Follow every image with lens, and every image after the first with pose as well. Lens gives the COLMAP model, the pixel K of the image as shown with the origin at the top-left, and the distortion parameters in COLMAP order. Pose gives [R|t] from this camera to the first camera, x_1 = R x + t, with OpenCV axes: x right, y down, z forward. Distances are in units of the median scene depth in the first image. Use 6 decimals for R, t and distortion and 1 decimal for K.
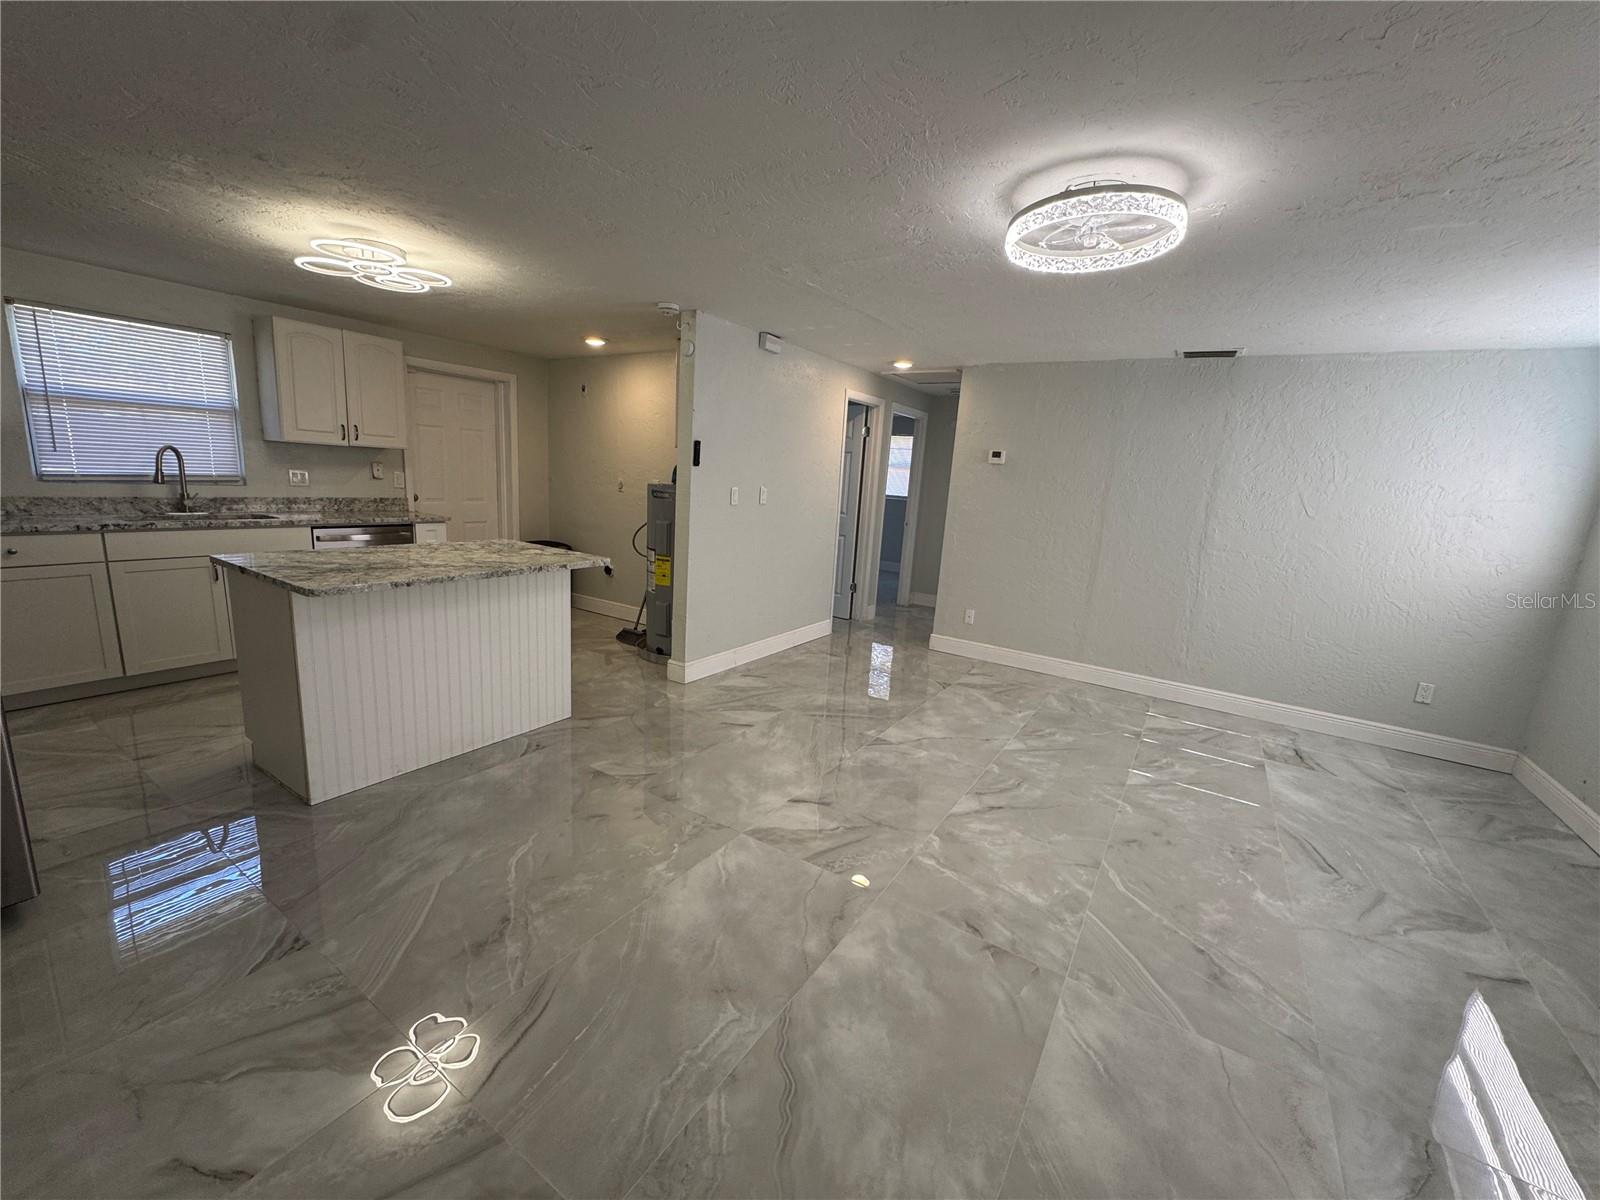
lens RADIAL K [[637.7, 0, 801.0], [0, 637.7, 599.0], [0, 0, 1]] dist [-0.001724, 0.000255]
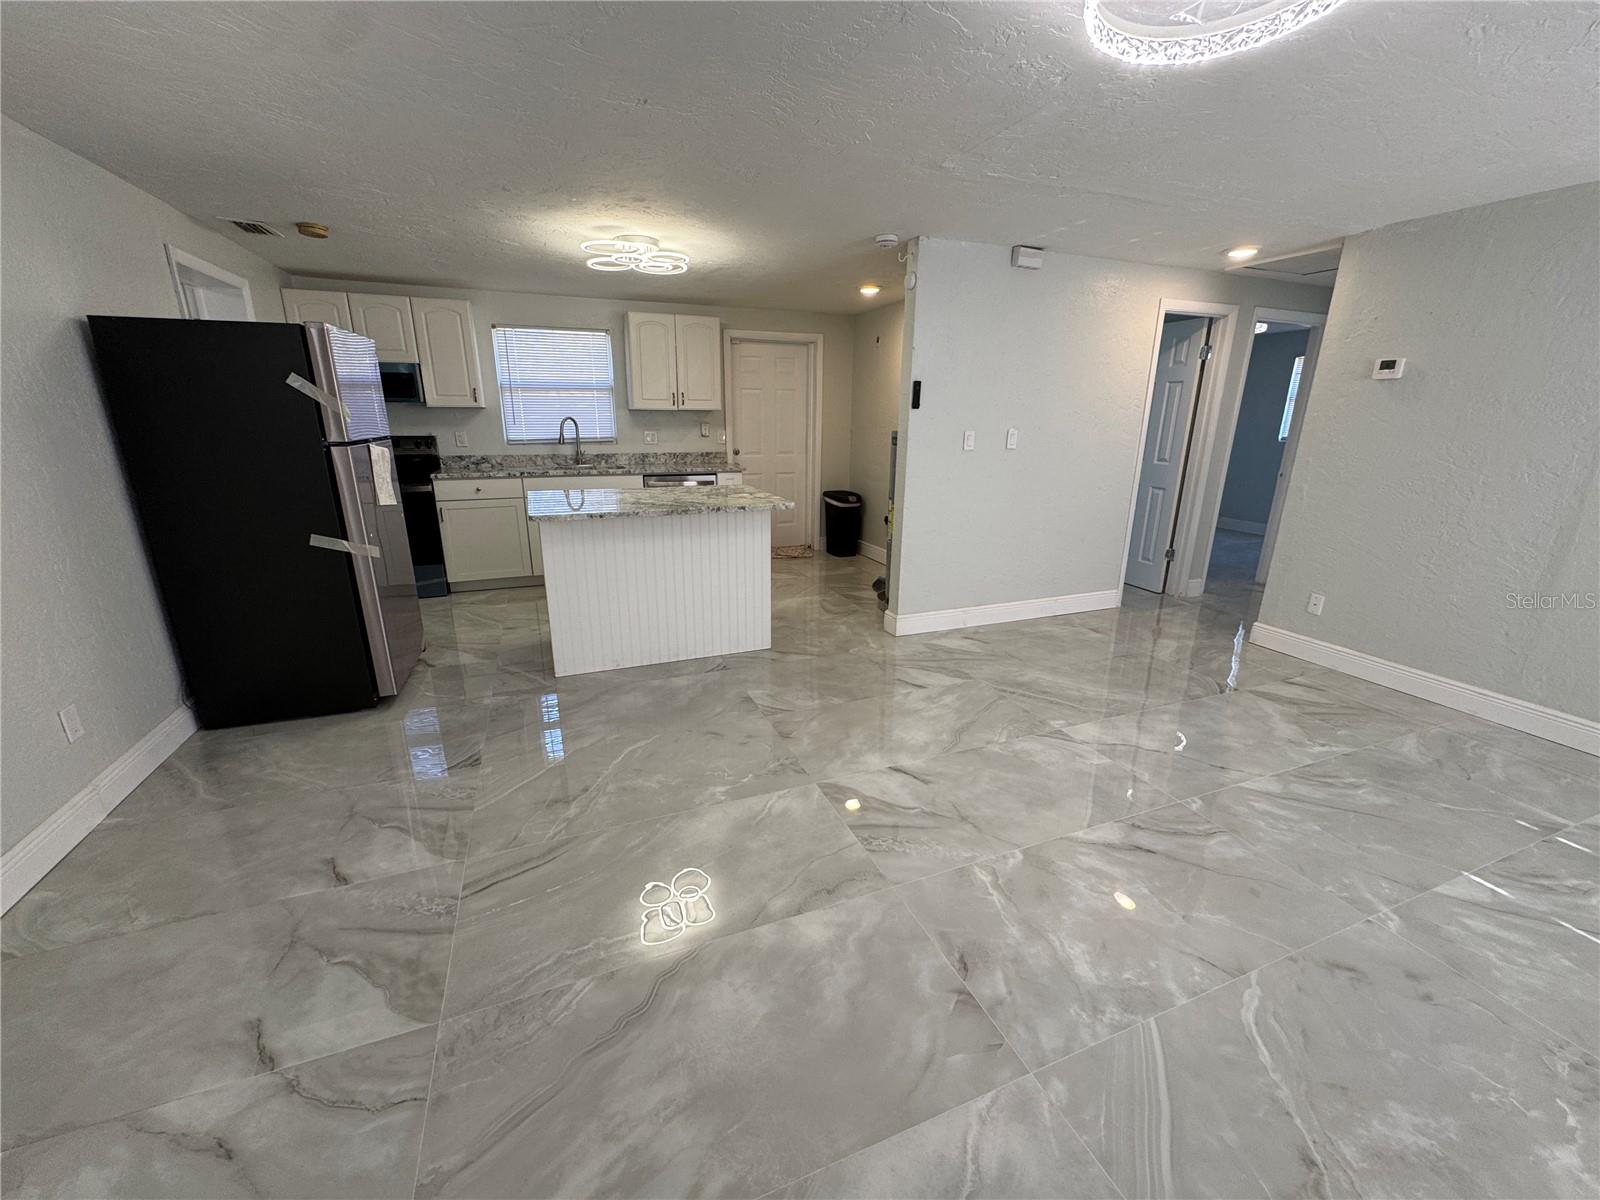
lens RADIAL K [[637.7, 0, 801.0], [0, 637.7, 599.0], [0, 0, 1]] dist [-0.001724, 0.000255]
pose [[0.813154, 0.108616, -0.571825, 0.284851], [-0.070780, 0.993596, 0.088077, 0.000066], [0.577729, -0.031146, 0.815634, 0.131781]]
